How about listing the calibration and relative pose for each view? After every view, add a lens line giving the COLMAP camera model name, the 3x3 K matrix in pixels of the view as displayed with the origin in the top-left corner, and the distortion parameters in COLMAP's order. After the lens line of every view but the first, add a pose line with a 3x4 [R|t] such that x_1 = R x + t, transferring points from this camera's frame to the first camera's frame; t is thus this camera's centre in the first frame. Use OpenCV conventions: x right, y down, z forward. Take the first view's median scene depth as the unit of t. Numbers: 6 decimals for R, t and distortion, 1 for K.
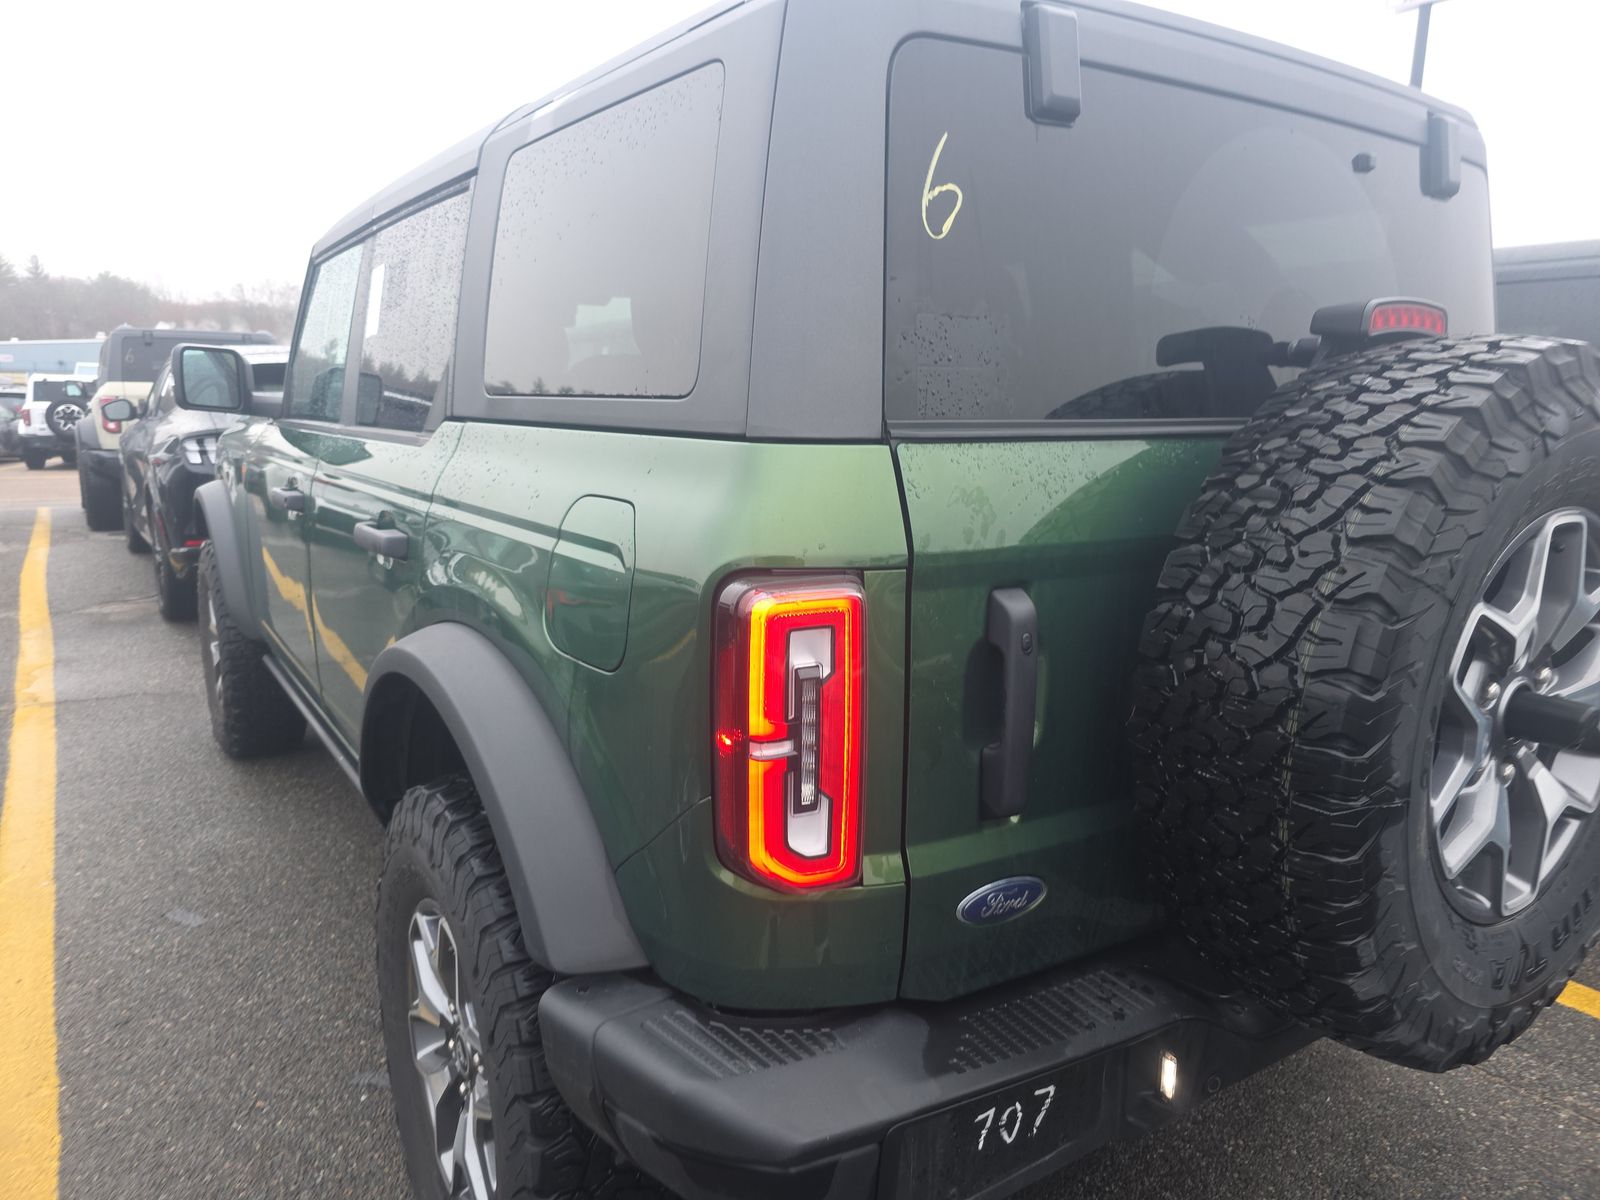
lens RADIAL K [[1080.2, 0, 790.2], [0, 1080.2, 597.6], [0, 0, 1]] dist [0.008107, -0.024373]
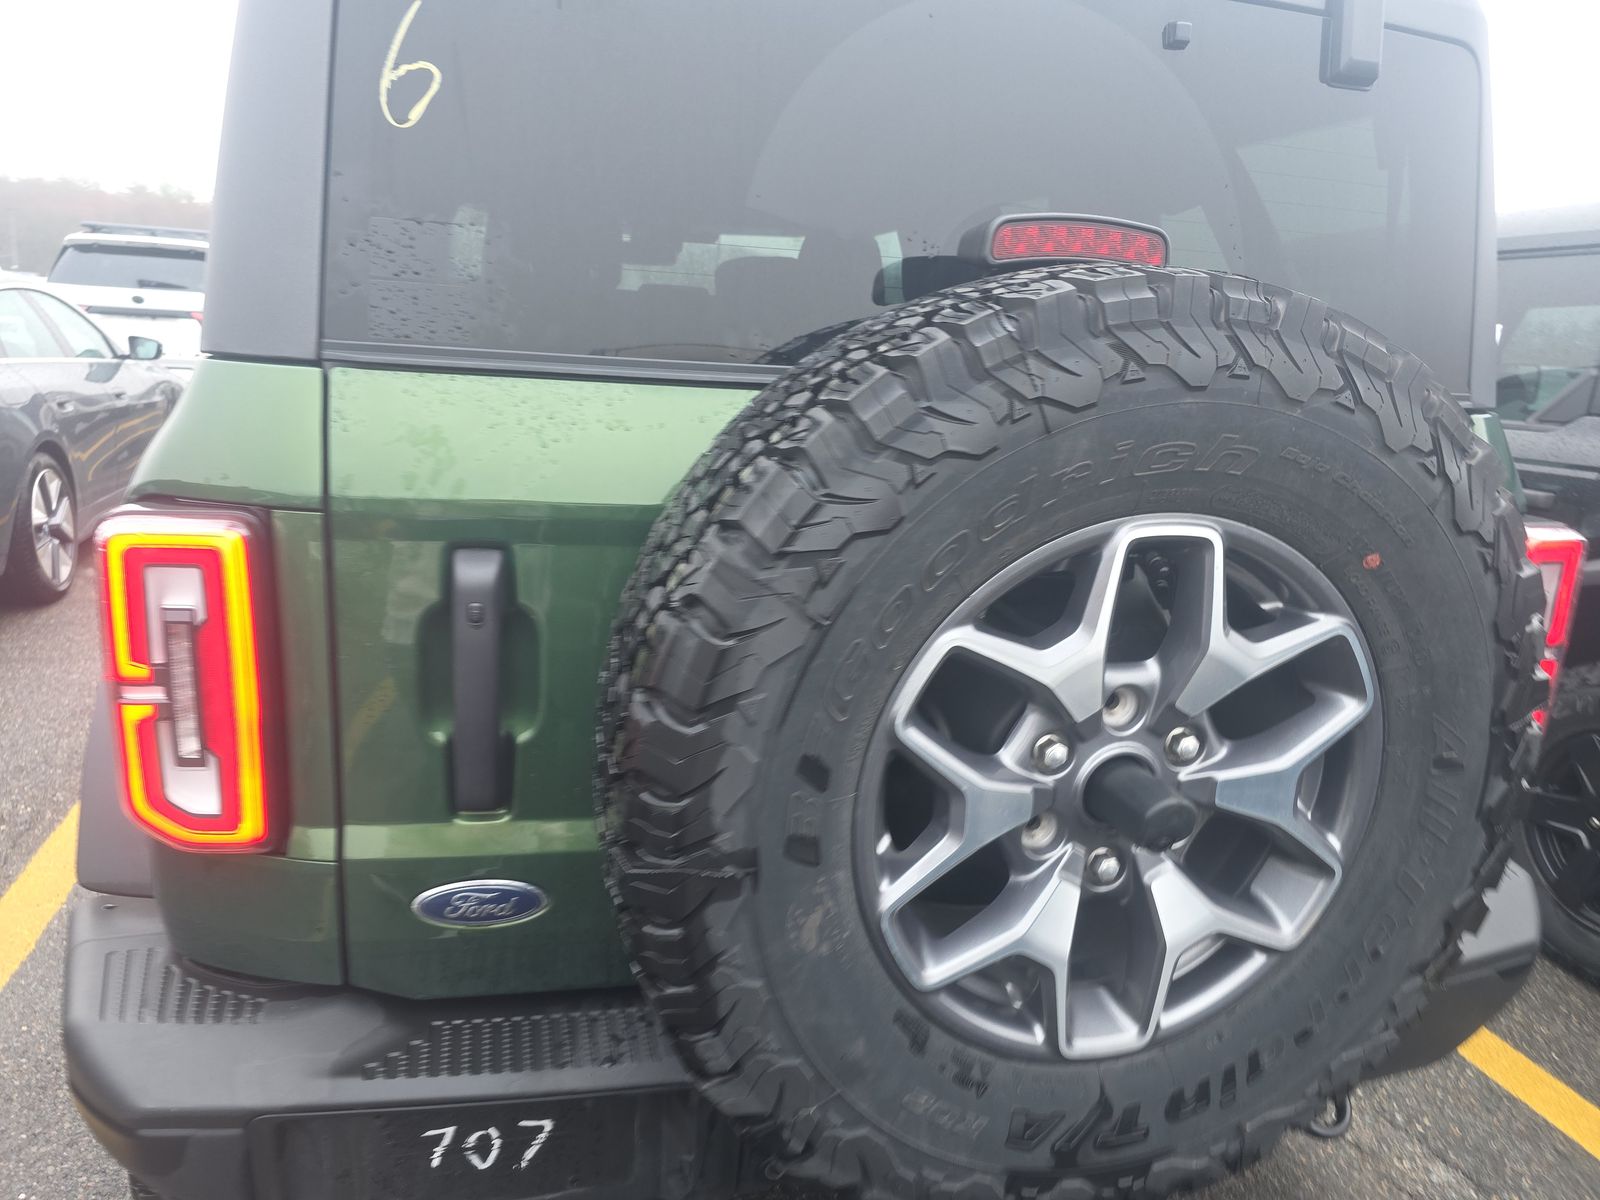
lens RADIAL K [[1080.2, 0, 802.0], [0, 1080.2, 615.6], [0, 0, 1]] dist [0.008107, -0.024373]
pose [[0.955920, 0.118436, -0.268681, 0.709171], [-0.103223, 0.992184, 0.070109, -0.043797], [0.274884, -0.039284, 0.960674, 0.256641]]
